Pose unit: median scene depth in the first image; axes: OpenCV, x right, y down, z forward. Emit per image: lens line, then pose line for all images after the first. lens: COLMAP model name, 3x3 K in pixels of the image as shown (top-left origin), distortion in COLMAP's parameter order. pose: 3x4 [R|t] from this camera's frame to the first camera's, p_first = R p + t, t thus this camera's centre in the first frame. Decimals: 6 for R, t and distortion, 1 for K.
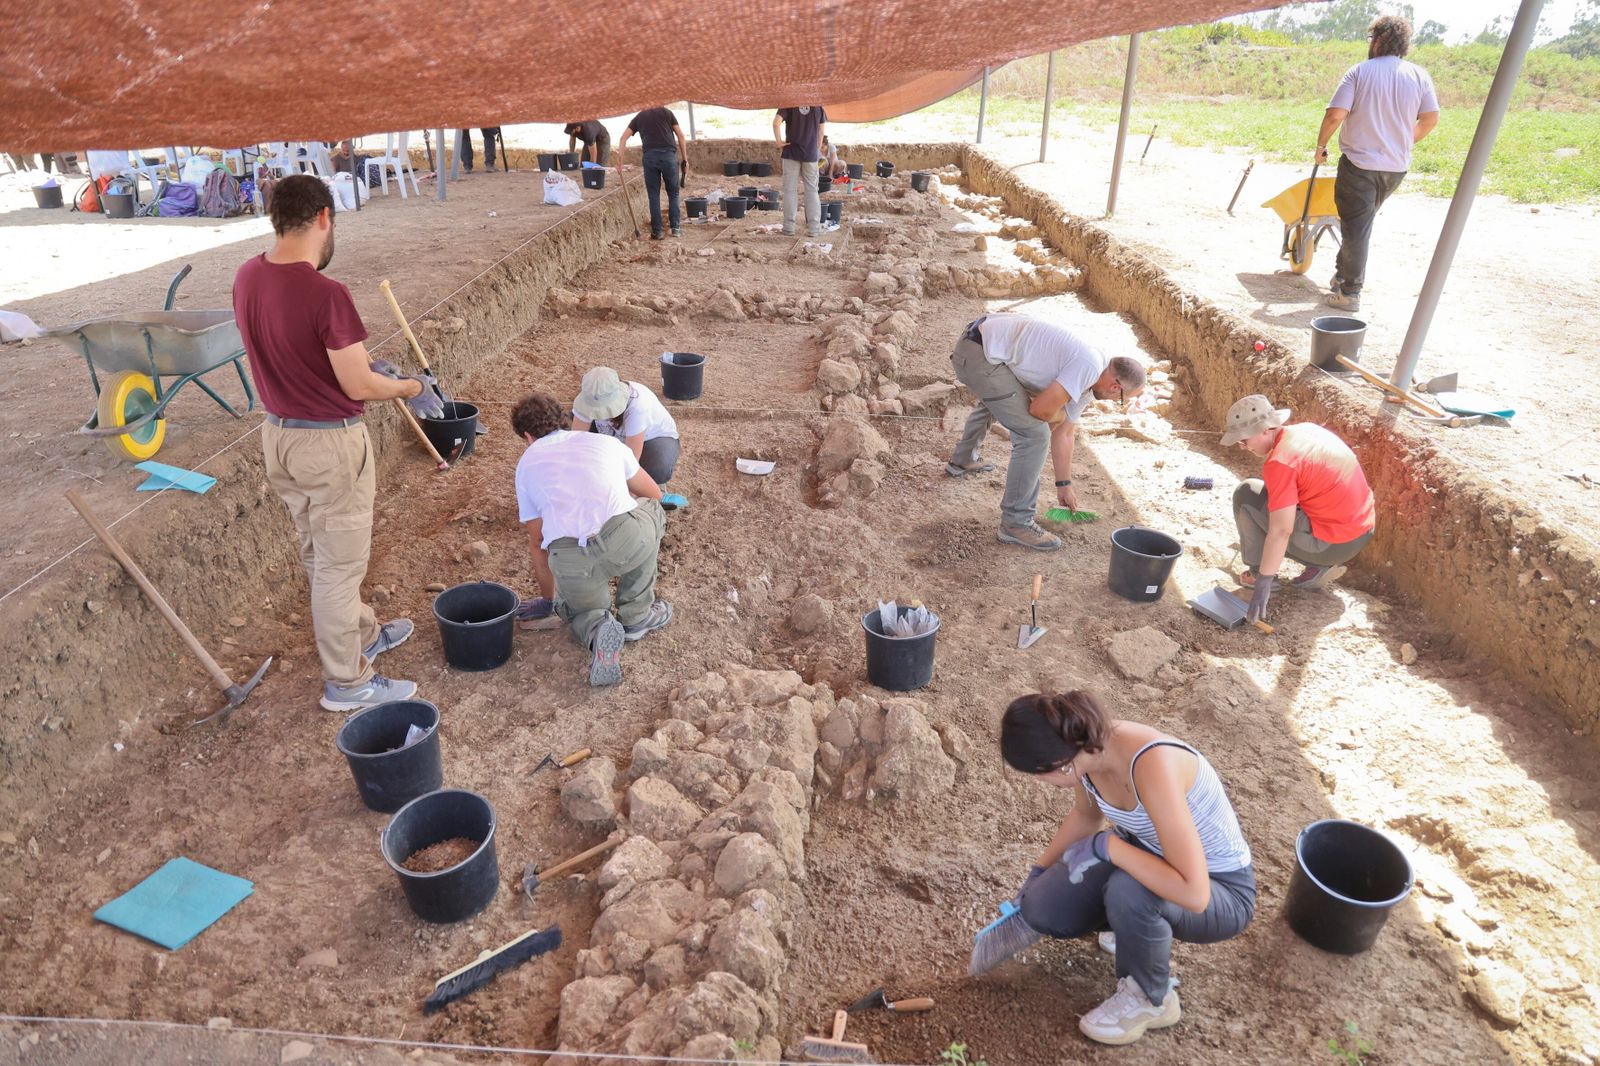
lens RADIAL K [[1116.5, 0, 801.5], [0, 1116.5, 522.6], [0, 0, 1]] dist [-0.095663, 0.070566]
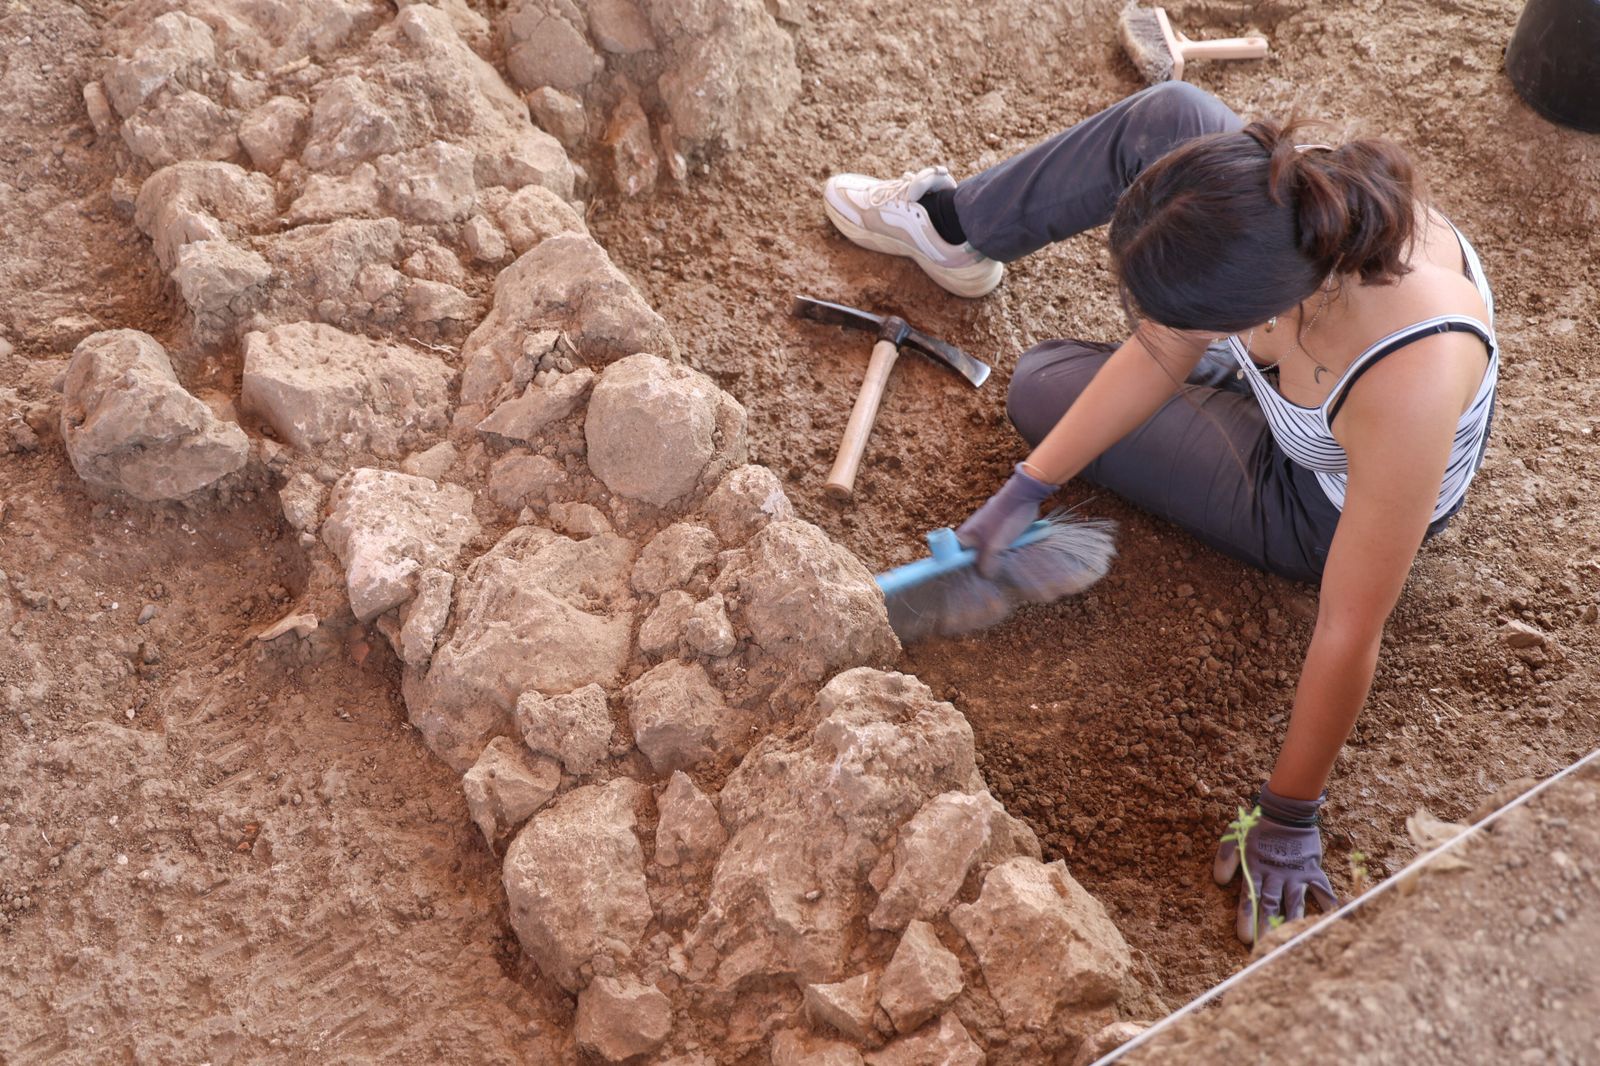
lens RADIAL K [[1989.0, 0, 811.9], [0, 1989.0, 545.6], [0, 0, 1]] dist [0.110033, 0.000000]
pose [[0.825029, -0.436301, 0.359122, -0.265093], [0.201801, 0.821087, 0.533940, -0.055406], [-0.527829, -0.368045, 0.765467, 0.300390]]
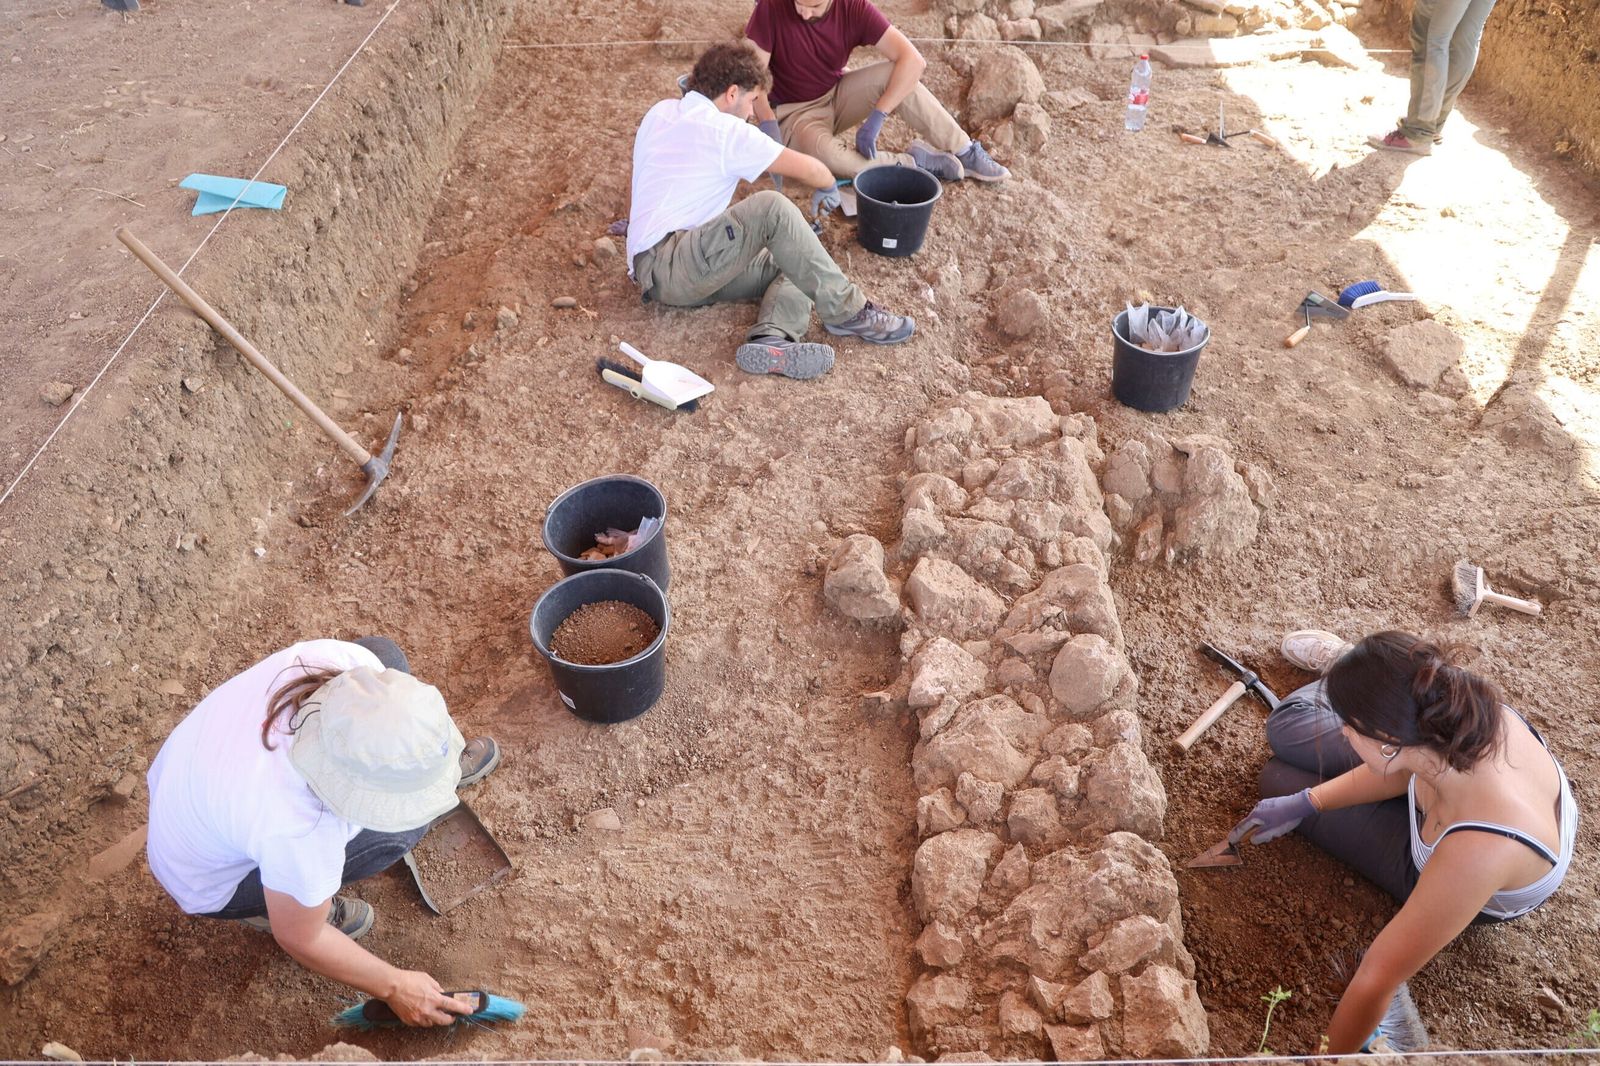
lens RADIAL K [[1116.5, 0, 808.6], [0, 1116.5, 539.8], [0, 0, 1]] dist [-0.095663, 0.070566]
pose [[0.998935, -0.045849, 0.005115, -0.226704], [0.041339, 0.938821, 0.341914, -0.068732], [-0.020478, -0.341339, 0.939717, 0.225485]]
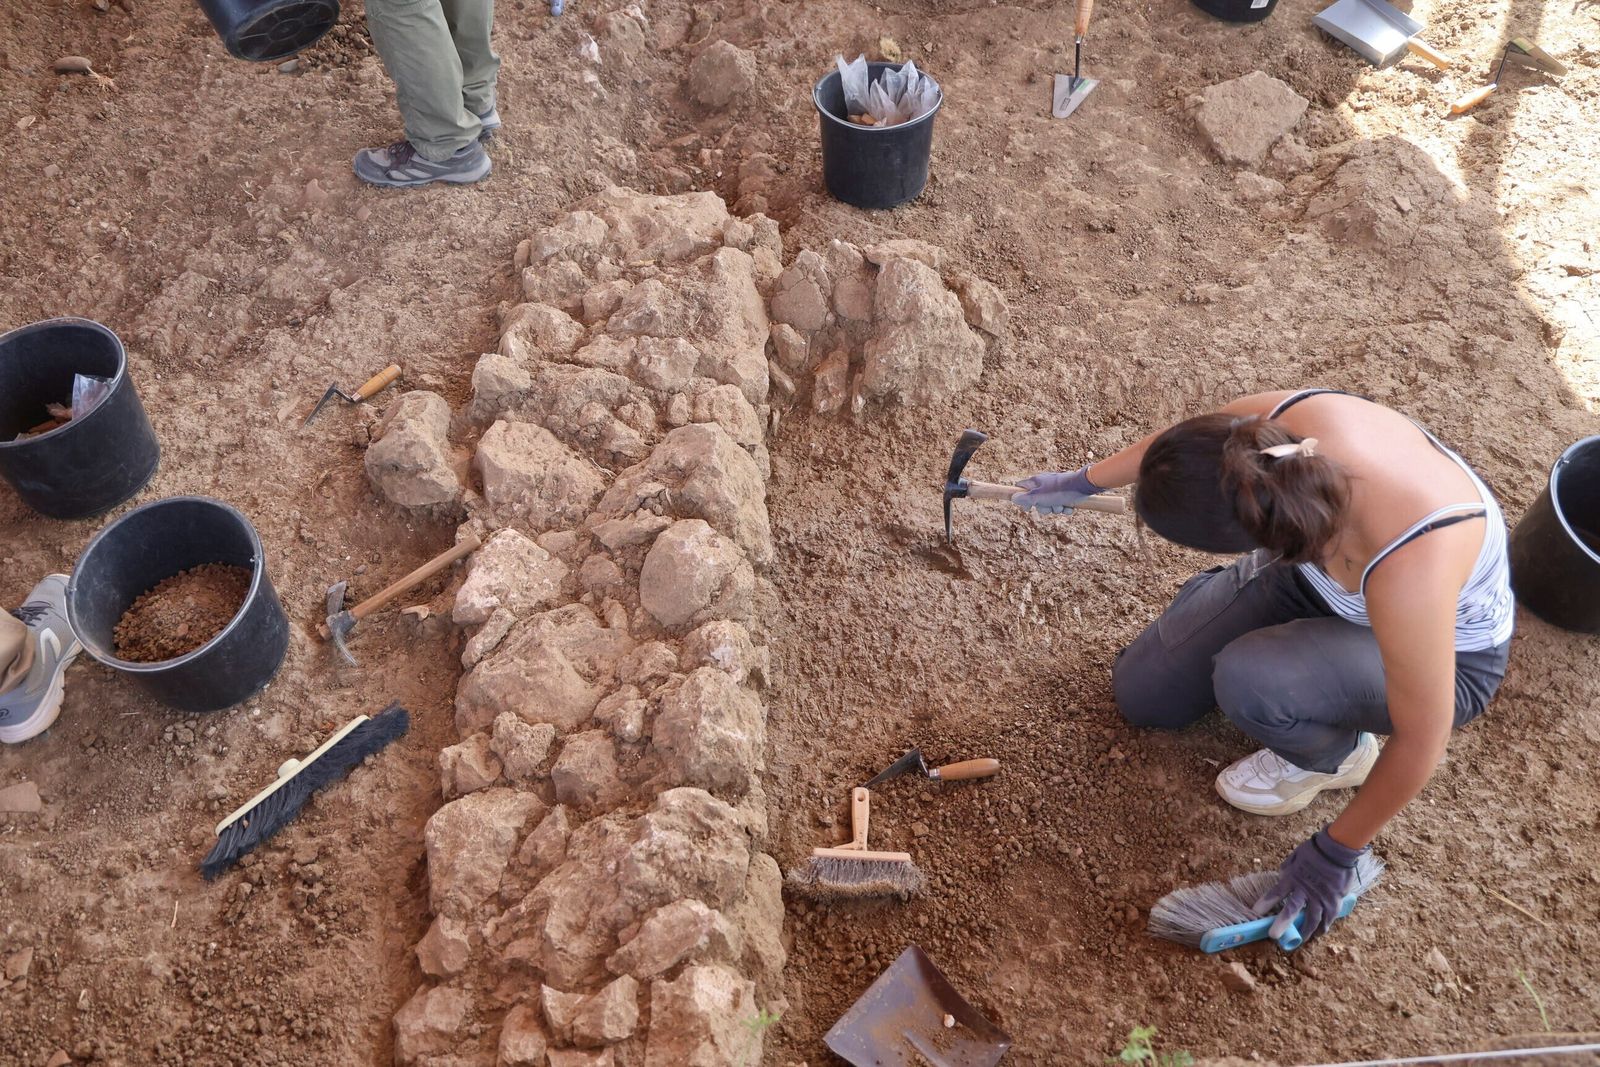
lens RADIAL K [[1388.8, 0, 802.8], [0, 1388.8, 555.6], [0, 0, 1]] dist [-0.033145, 0.083508]
pose [[0.993219, -0.085522, 0.078756, -0.041303], [0.039059, 0.883494, 0.466812, -0.054162], [-0.109503, -0.460570, 0.880843, 0.270967]]
